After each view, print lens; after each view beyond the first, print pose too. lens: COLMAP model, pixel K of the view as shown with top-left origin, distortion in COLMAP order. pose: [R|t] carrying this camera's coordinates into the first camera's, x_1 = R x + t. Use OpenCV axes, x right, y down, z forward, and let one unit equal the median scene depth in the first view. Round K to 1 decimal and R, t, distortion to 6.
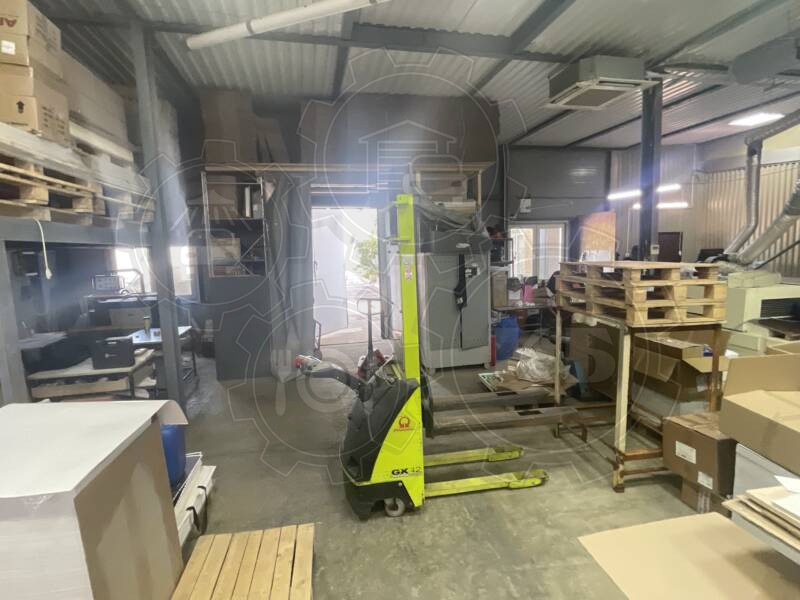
lens RADIAL K [[402.9, 0, 398.6], [0, 402.9, 294.6], [0, 0, 1]] dist [-0.002461, 0.002793]
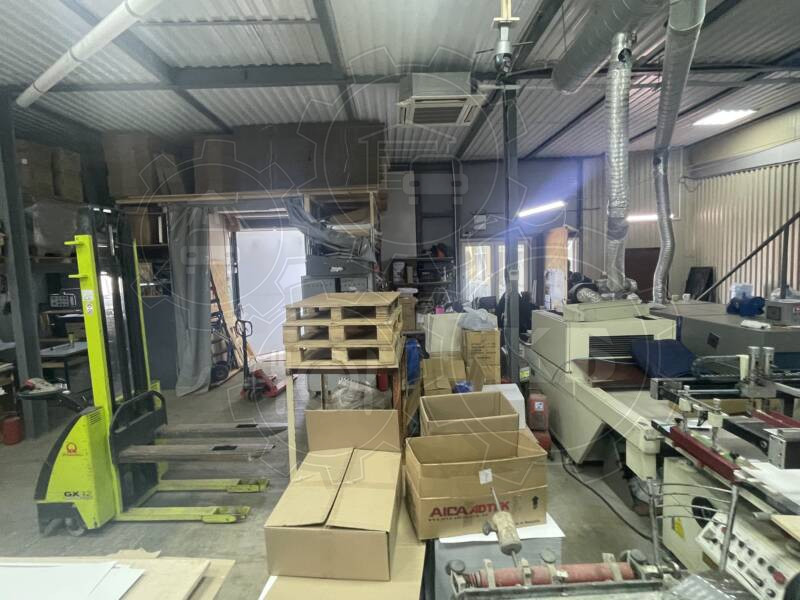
lens RADIAL K [[402.9, 0, 403.2], [0, 402.9, 296.9], [0, 0, 1]] dist [-0.002461, 0.002793]
pose [[0.979983, 0.012649, -0.198678, 0.656496], [-0.016639, 0.999692, -0.018426, -0.047817], [0.198384, 0.021363, 0.979892, 0.071084]]
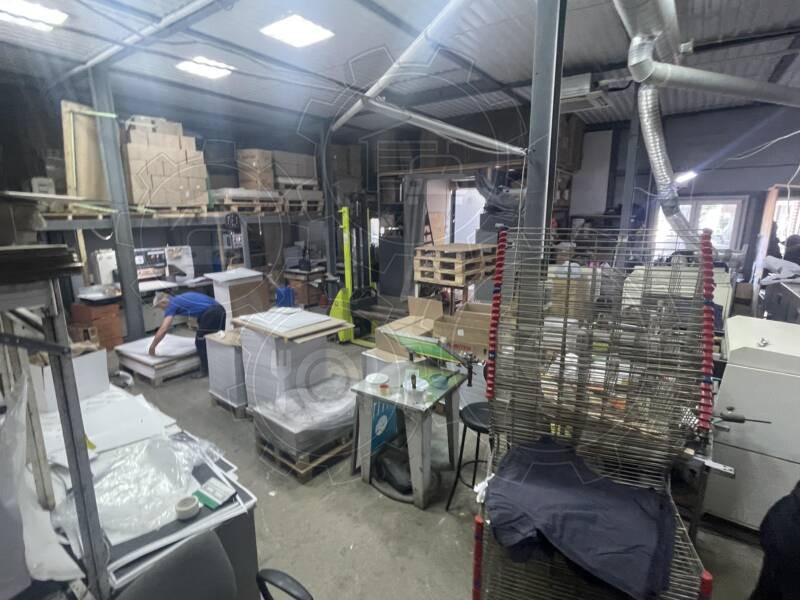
lens RADIAL K [[402.9, 0, 398.5], [0, 402.9, 299.1], [0, 0, 1]] dist [-0.002461, 0.002793]
pose [[0.672473, 0.181601, -0.717496, 1.184643], [-0.096653, 0.982676, 0.158132, -0.075978], [0.733783, -0.036991, 0.678376, -0.208855]]
